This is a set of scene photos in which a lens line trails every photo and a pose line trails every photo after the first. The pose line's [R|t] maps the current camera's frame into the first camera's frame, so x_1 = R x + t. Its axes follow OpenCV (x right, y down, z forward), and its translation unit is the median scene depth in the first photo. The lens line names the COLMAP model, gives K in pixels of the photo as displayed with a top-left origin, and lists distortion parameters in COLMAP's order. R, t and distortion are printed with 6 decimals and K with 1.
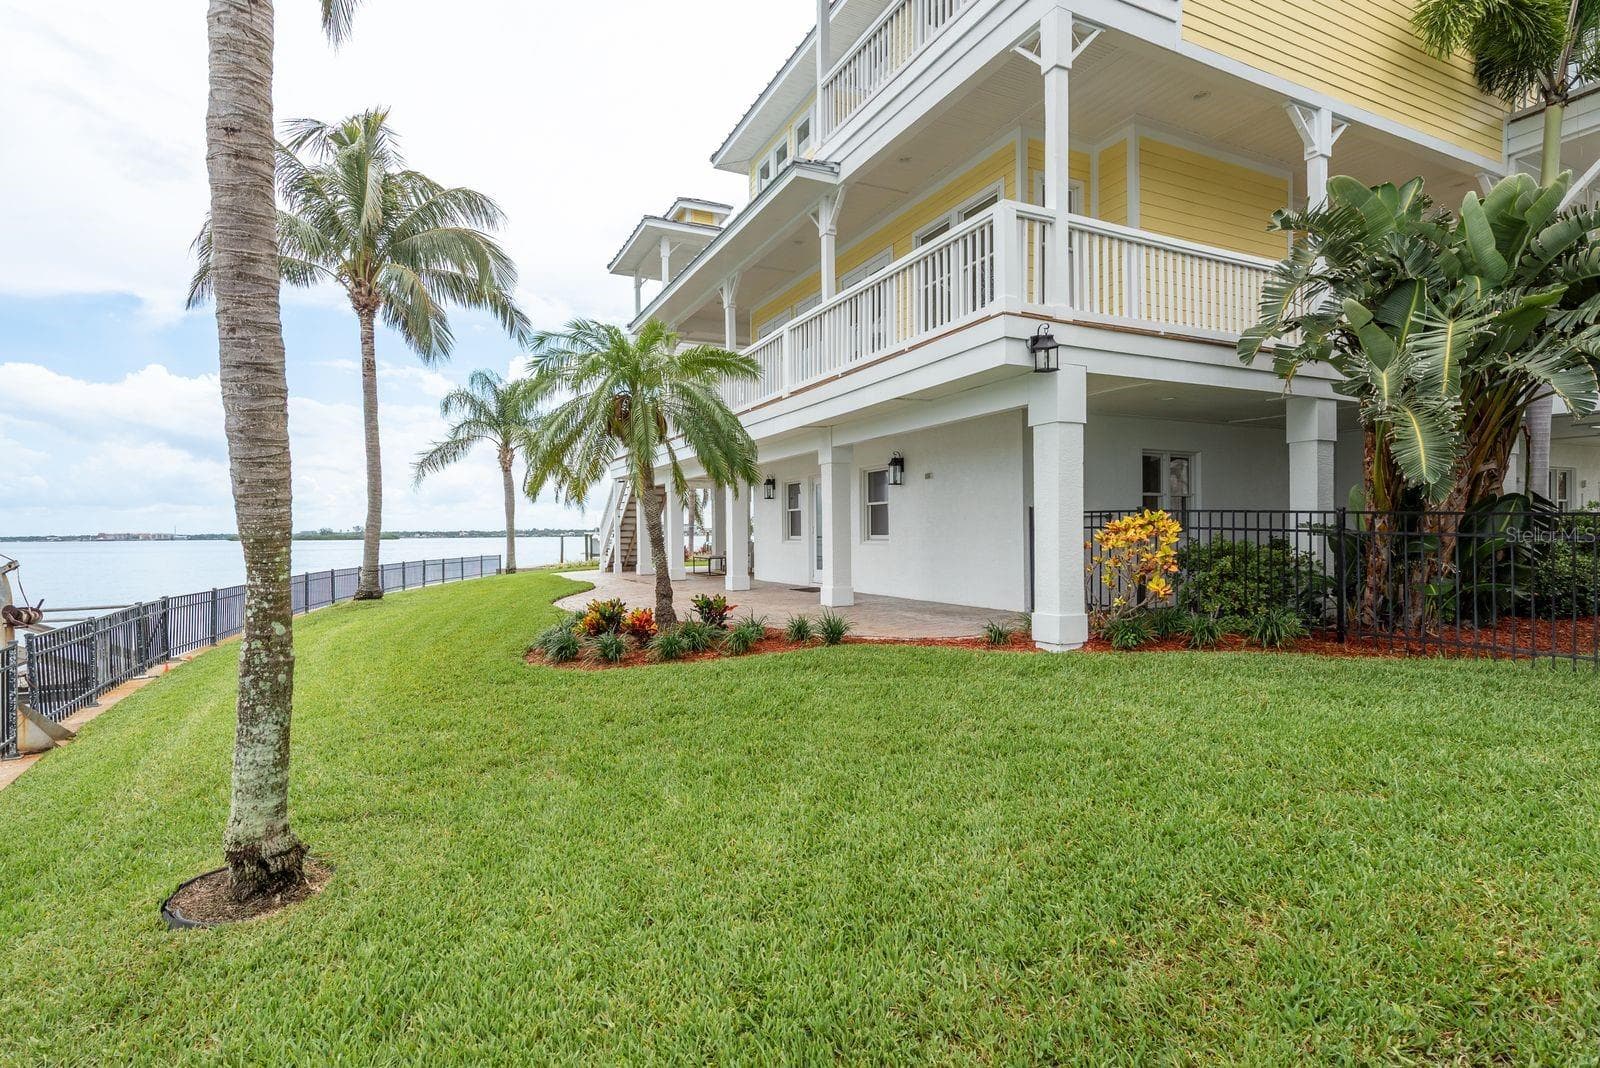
lens RADIAL K [[780.1, 0, 800.7], [0, 780.1, 534.5], [0, 0, 1]] dist [0.001585, -0.000127]
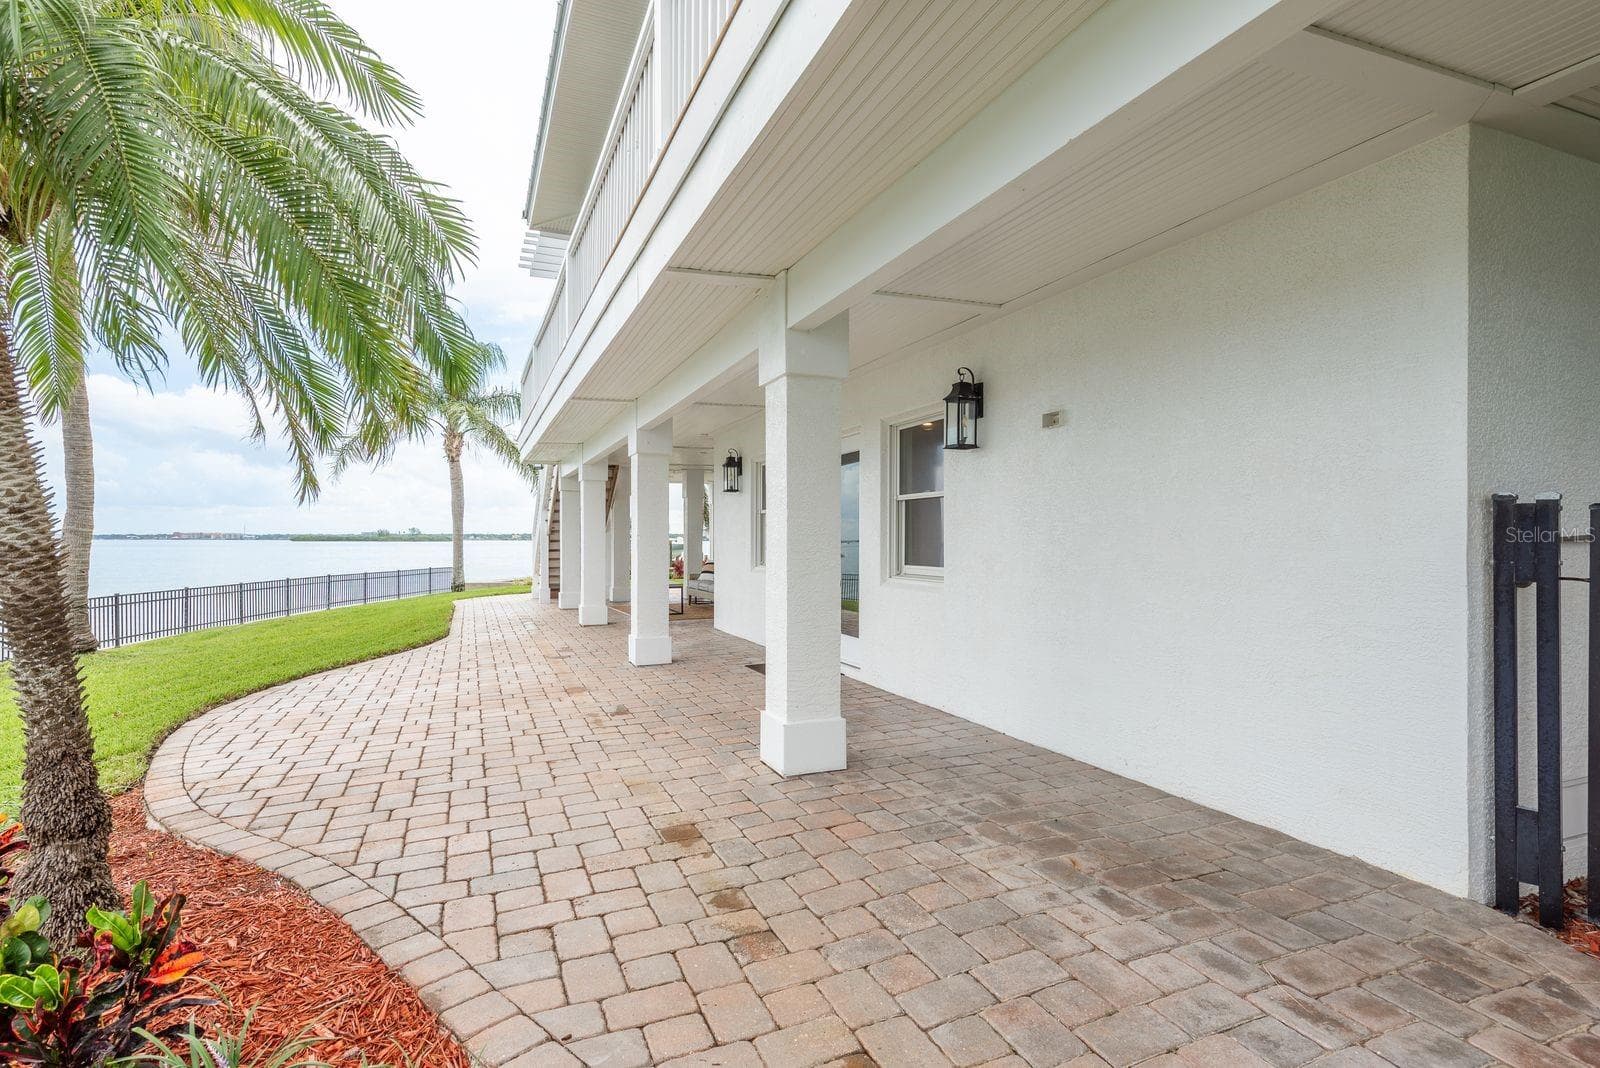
lens RADIAL K [[780.1, 0, 800.7], [0, 780.1, 534.5], [0, 0, 1]] dist [0.001585, -0.000127]
pose [[0.997774, 0.012294, -0.065537, 0.058310], [-0.012867, 0.999882, -0.008335, -0.012603], [0.065427, 0.009160, 0.997815, 0.530607]]
